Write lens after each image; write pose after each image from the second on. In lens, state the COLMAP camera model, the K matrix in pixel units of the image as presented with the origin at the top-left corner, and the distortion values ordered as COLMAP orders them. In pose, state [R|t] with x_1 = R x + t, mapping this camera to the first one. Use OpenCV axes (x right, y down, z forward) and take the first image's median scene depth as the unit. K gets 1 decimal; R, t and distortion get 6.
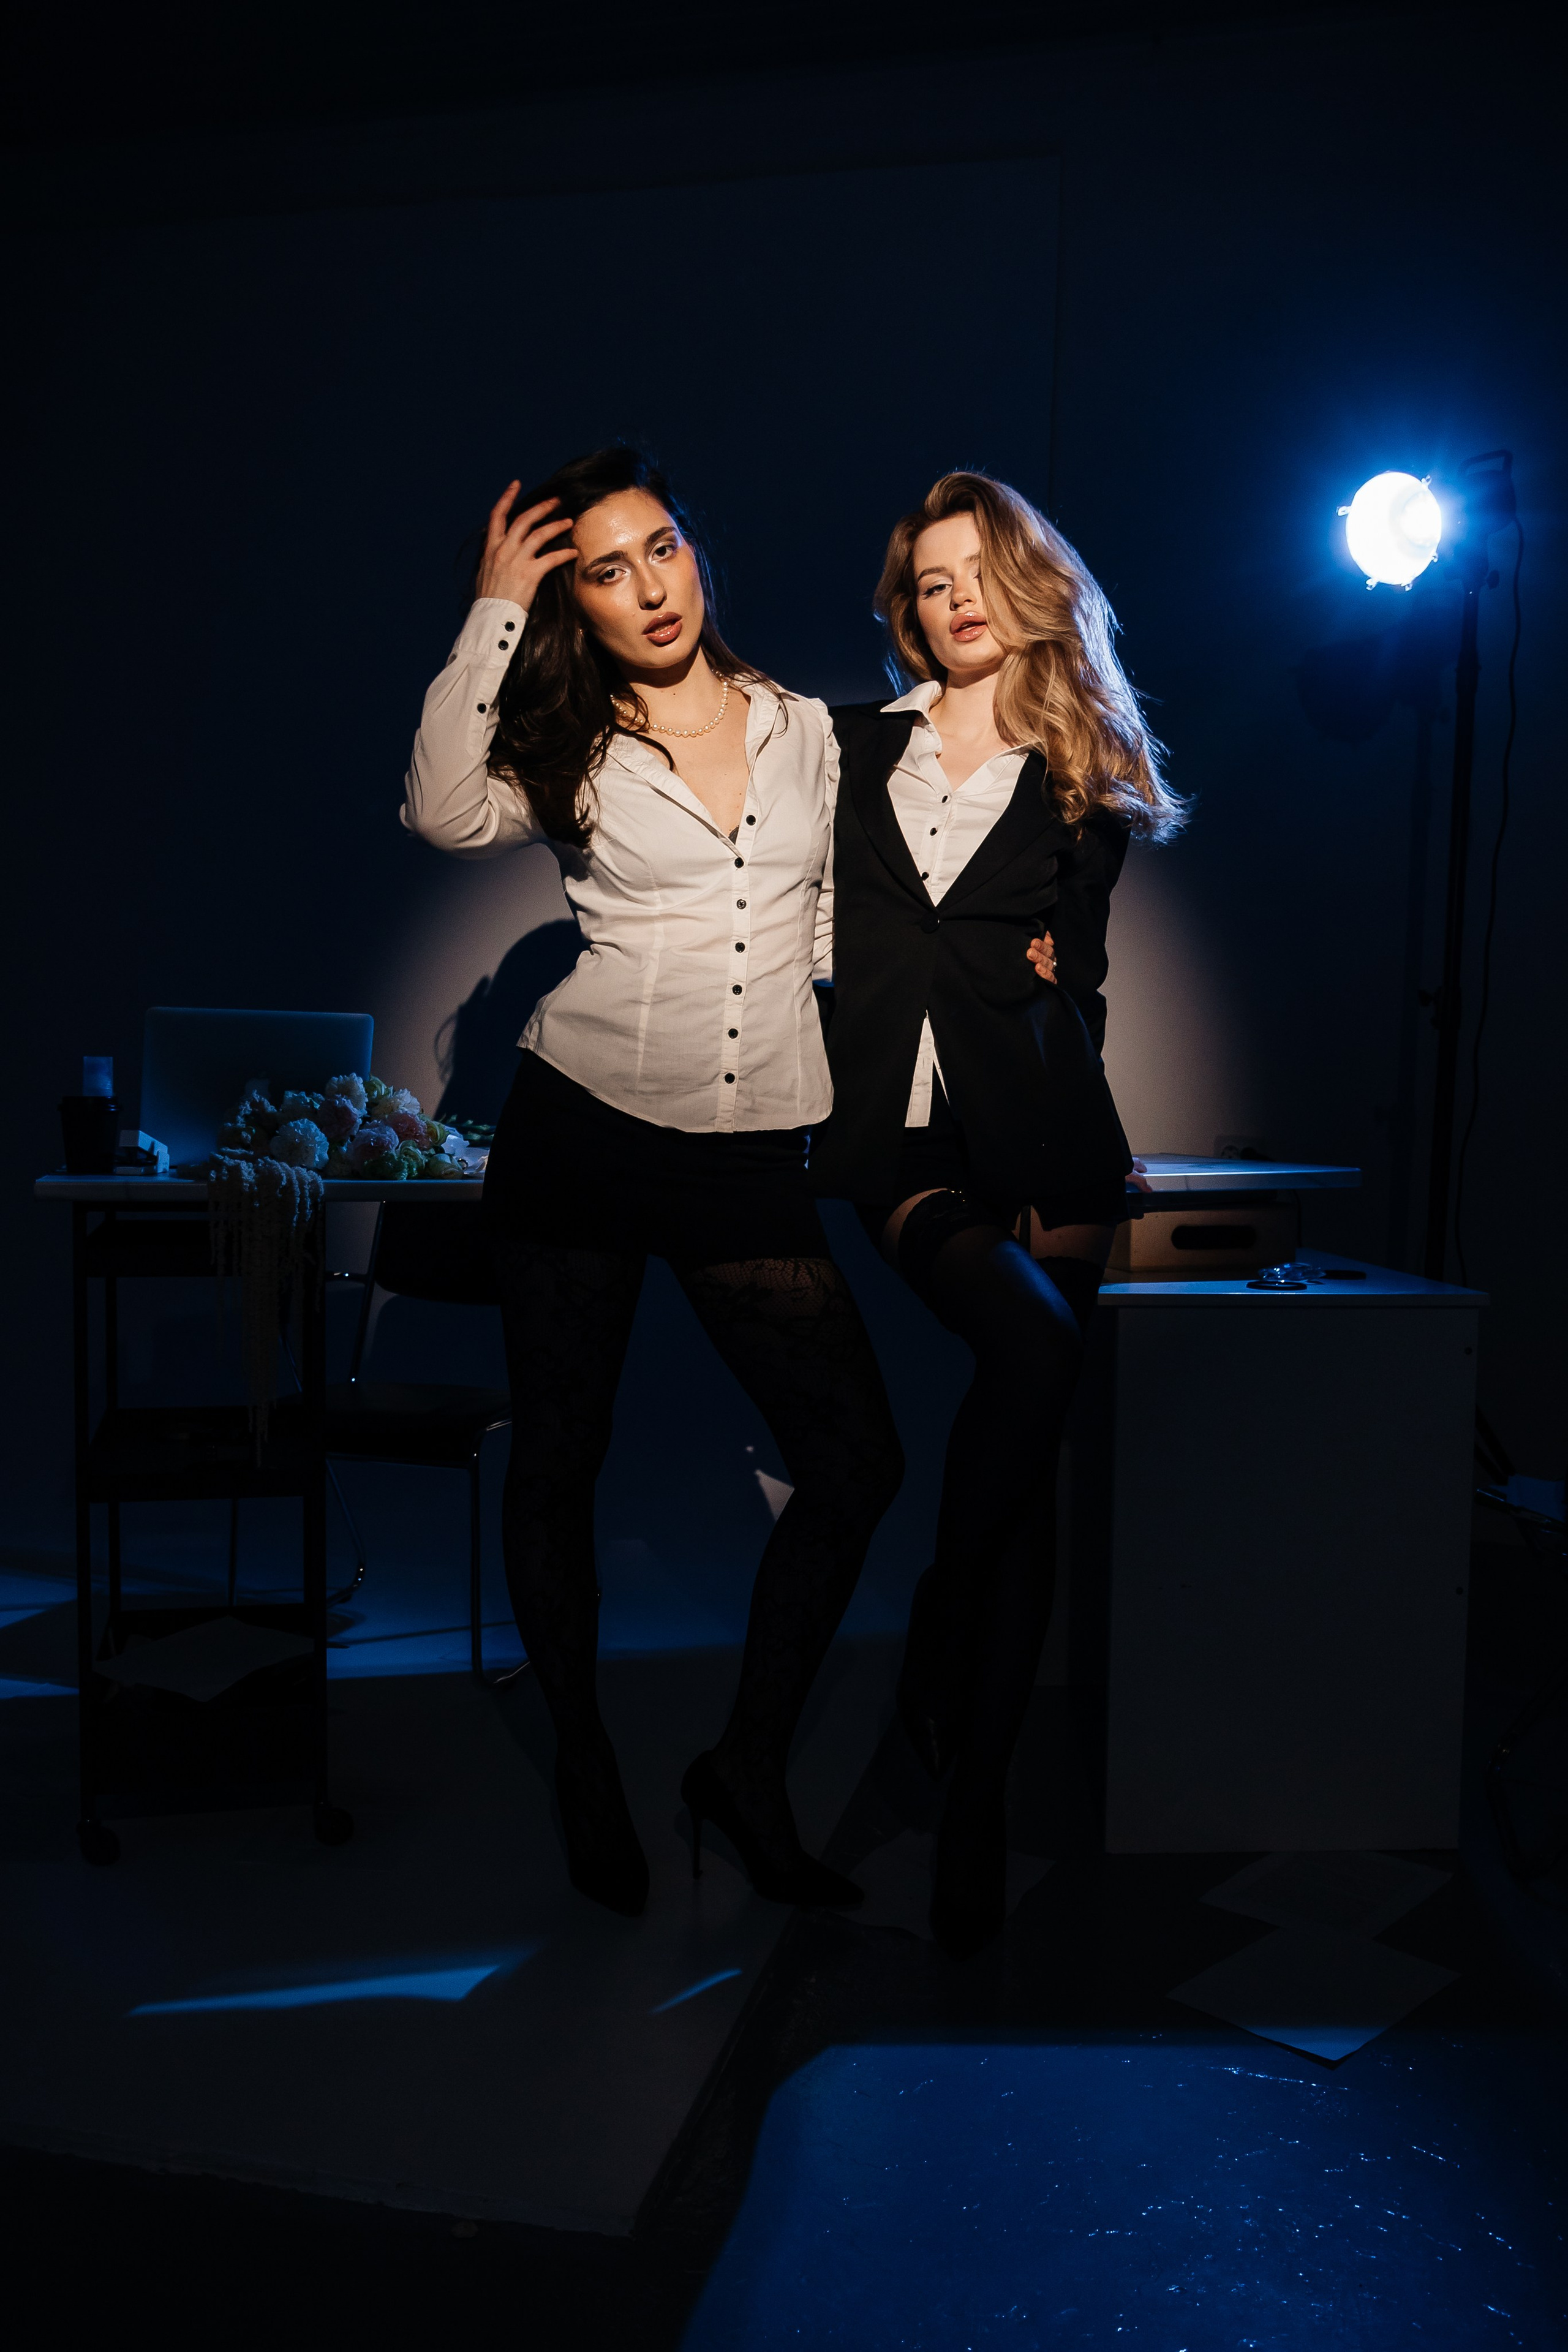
lens RADIAL K [[1783.4, 0, 766.5], [0, 1783.4, 1178.4], [0, 0, 1]] dist [-0.035684, 0.024875]
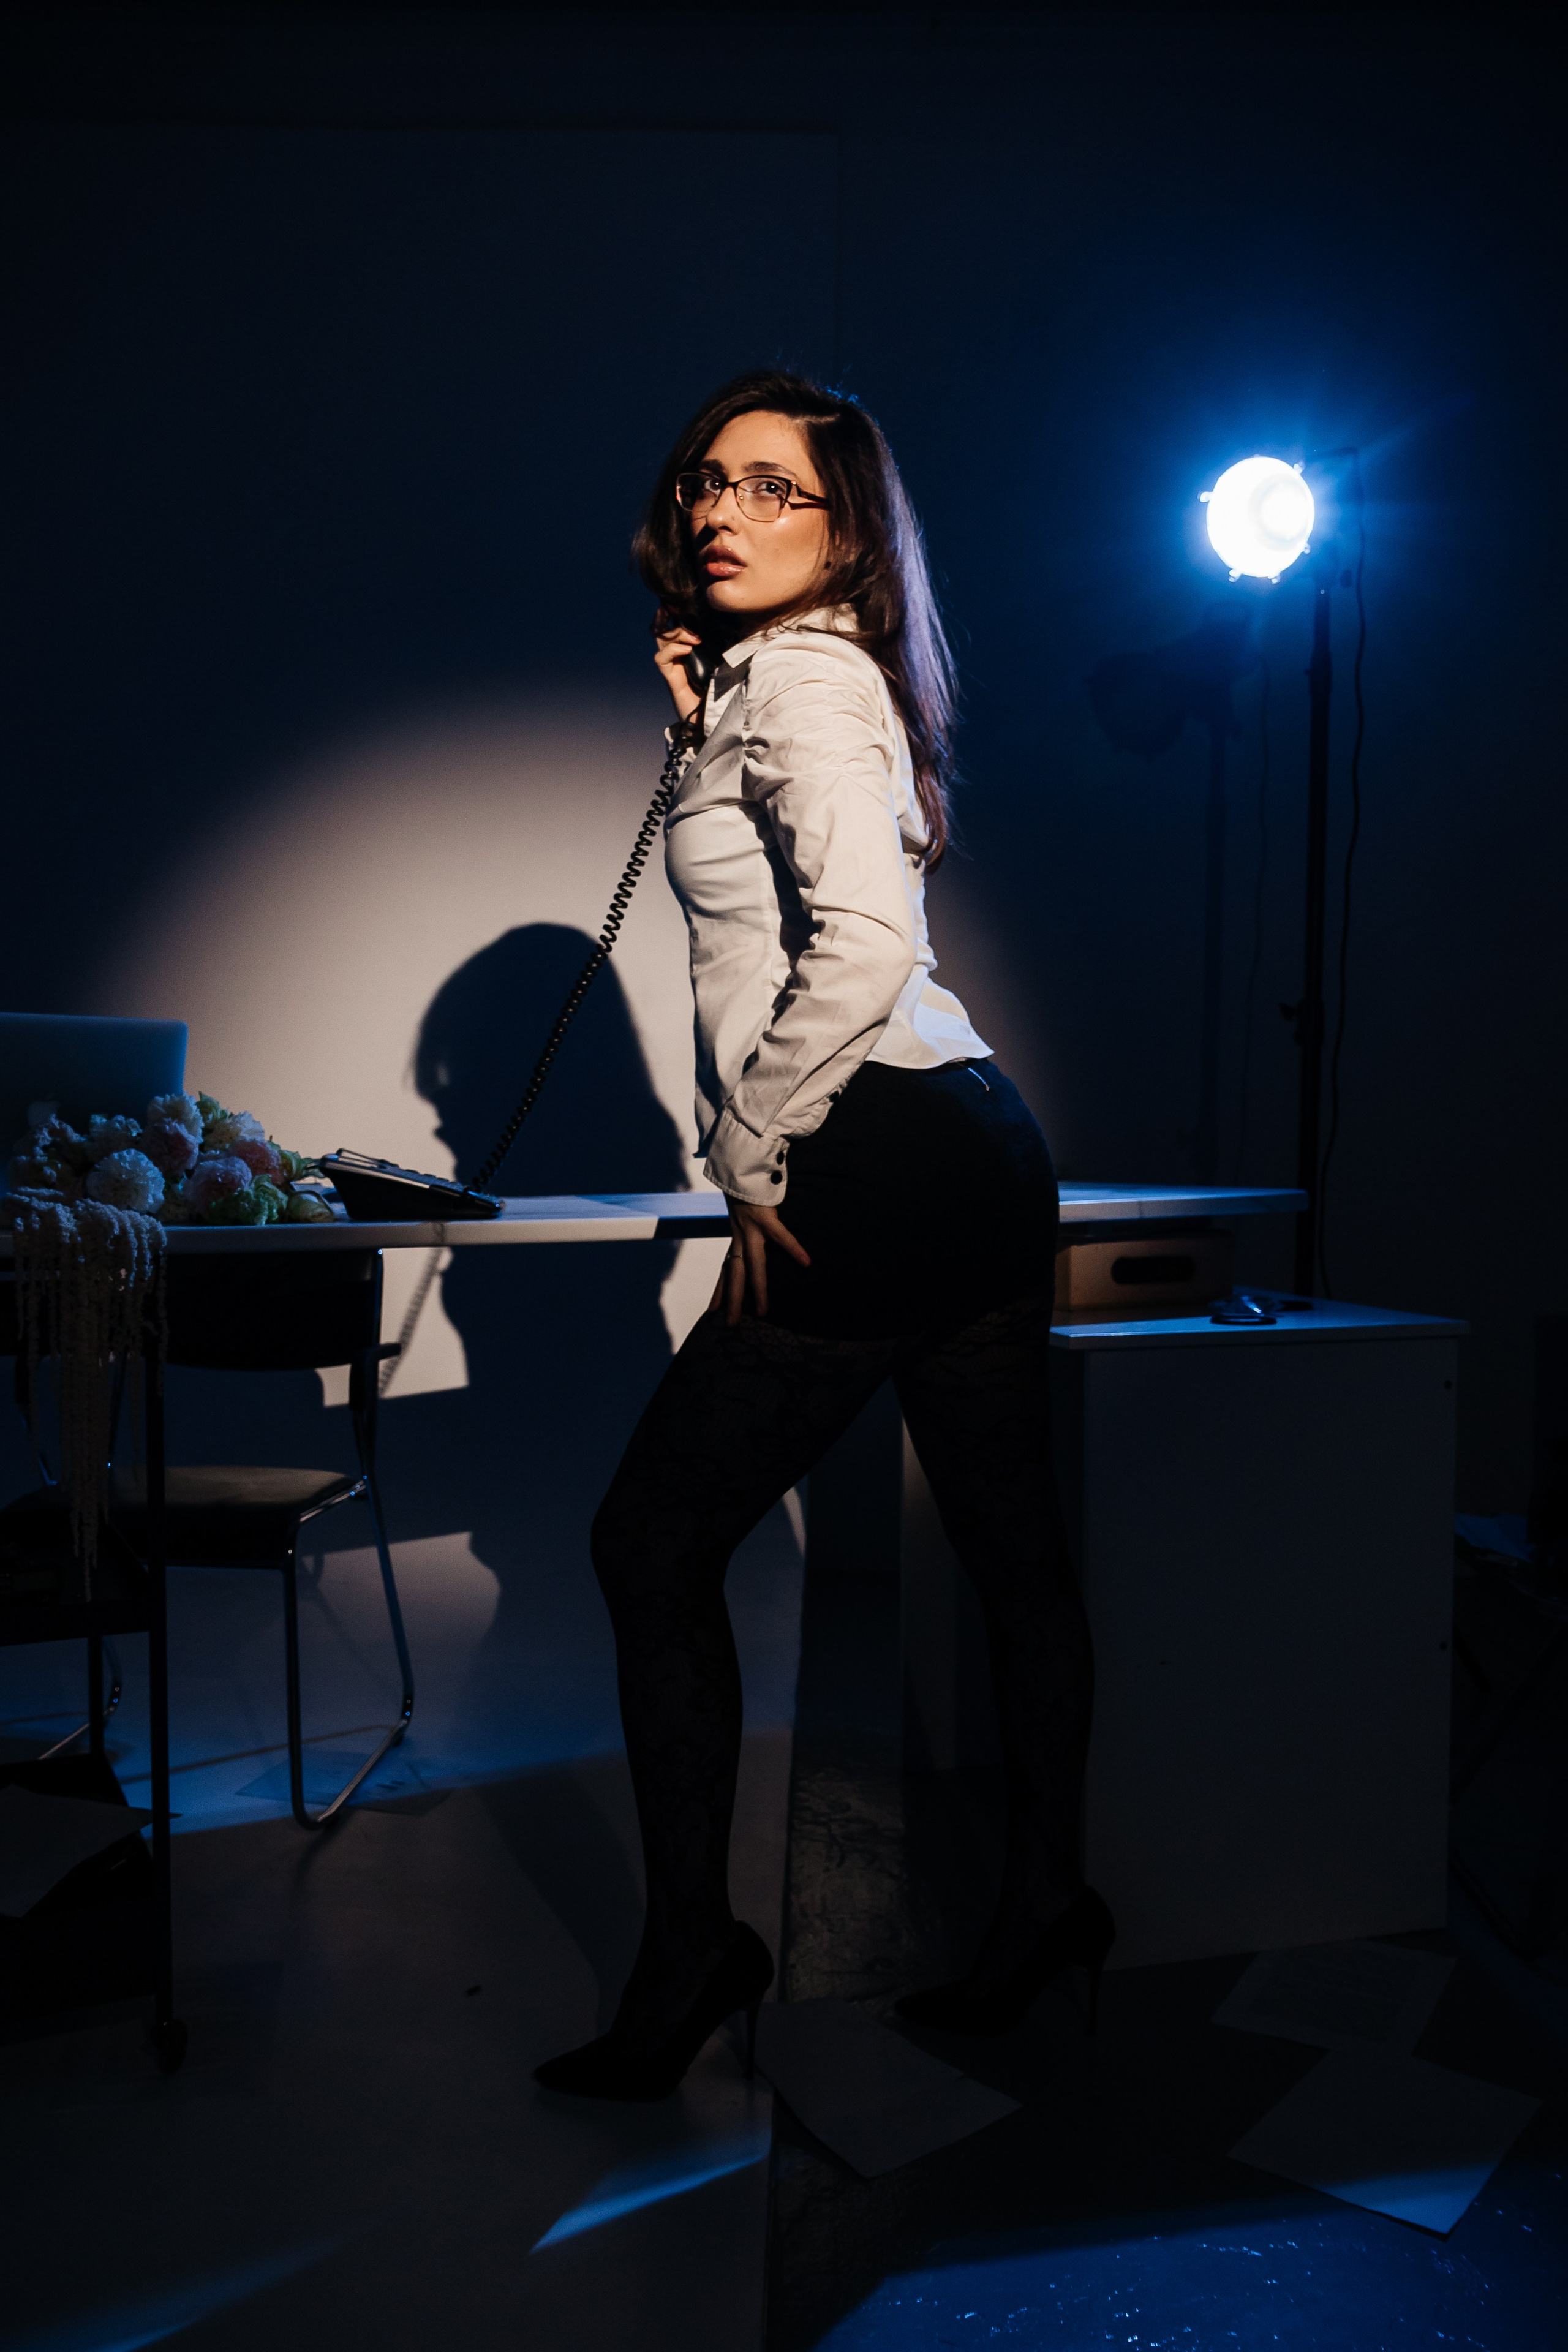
lens RADIAL K [[1783.4, 0, 761.6], [0, 1783.4, 1179.2], [0, 0, 1]] dist [-0.035684, 0.024875]
pose [[0.977851, -0.015969, 0.208692, -0.146631], [0.019631, 0.999687, -0.015488, -0.002557], [-0.208380, 0.019242, 0.977859, 0.170025]]
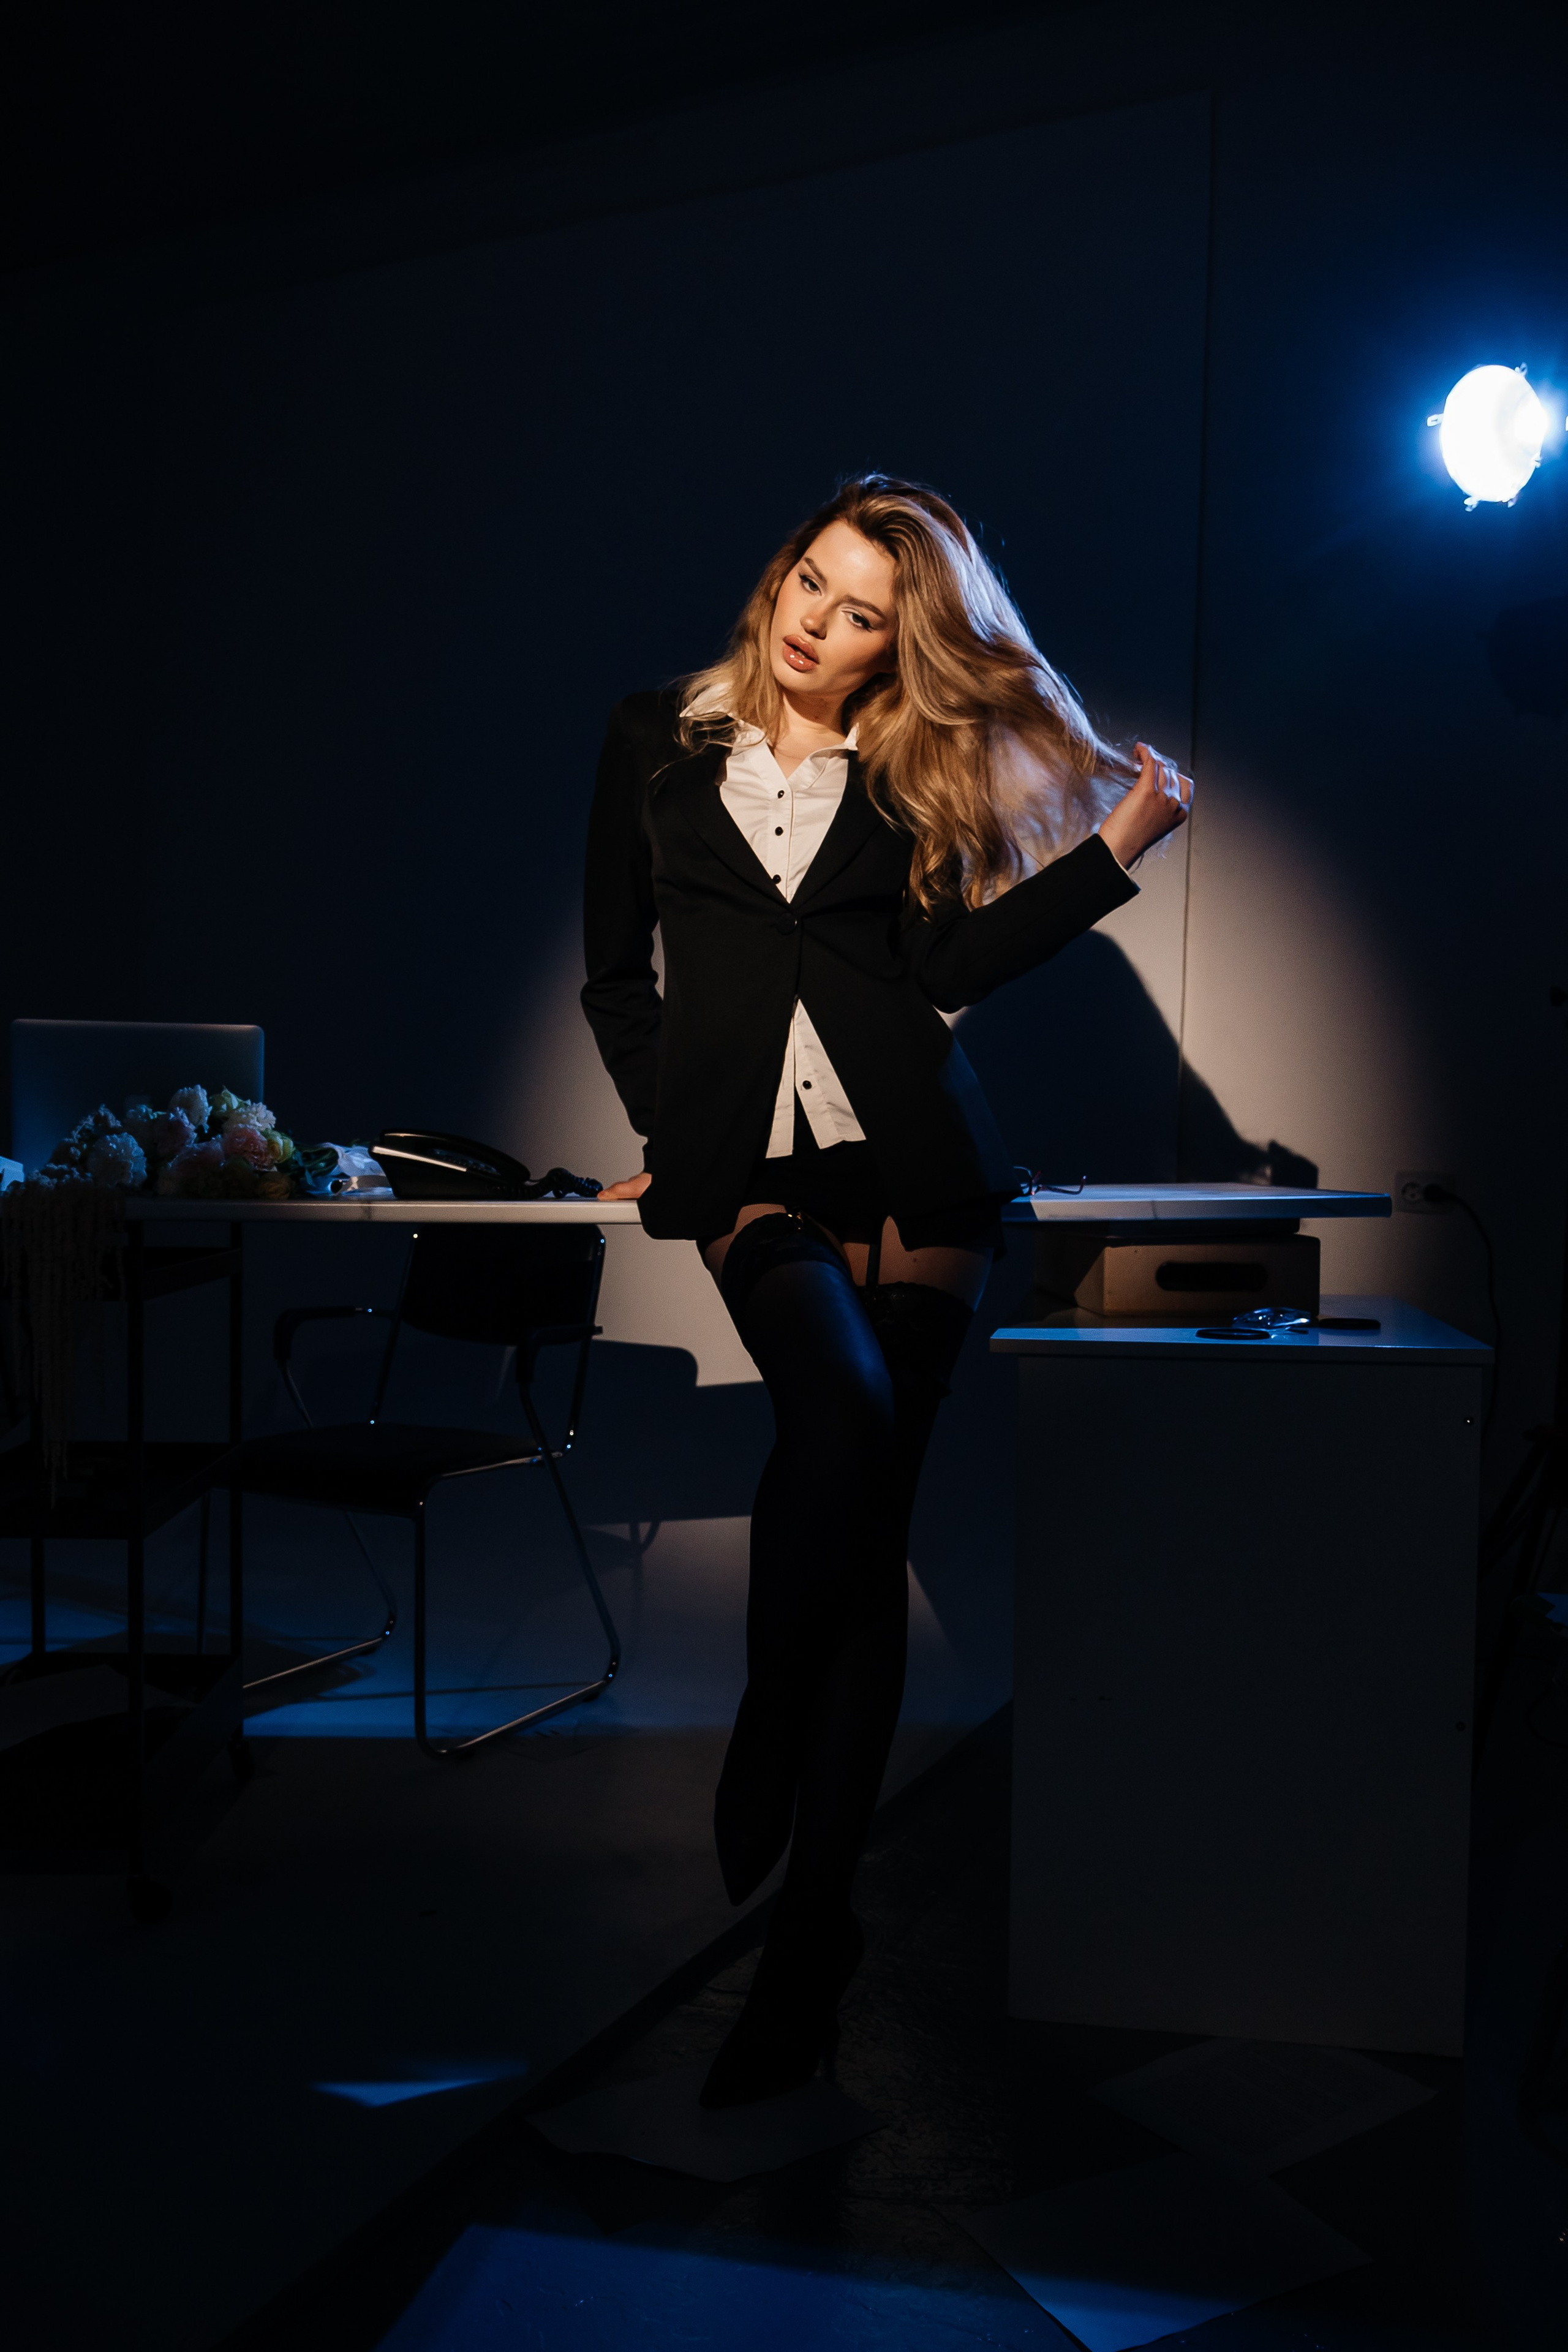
lens RADIAL K [[1783.4, 0, 785.6], [0, 1783.4, 1175.5], [0, 0, 1]] dist [-0.035684, 0.024875]
pose [[0.976488, -0.000104, -0.215573, 0.270875], [-0.006996, 0.999458, -0.032172, 0.015961], [0.215460, 0.032923, 0.975958, 0.161345]]
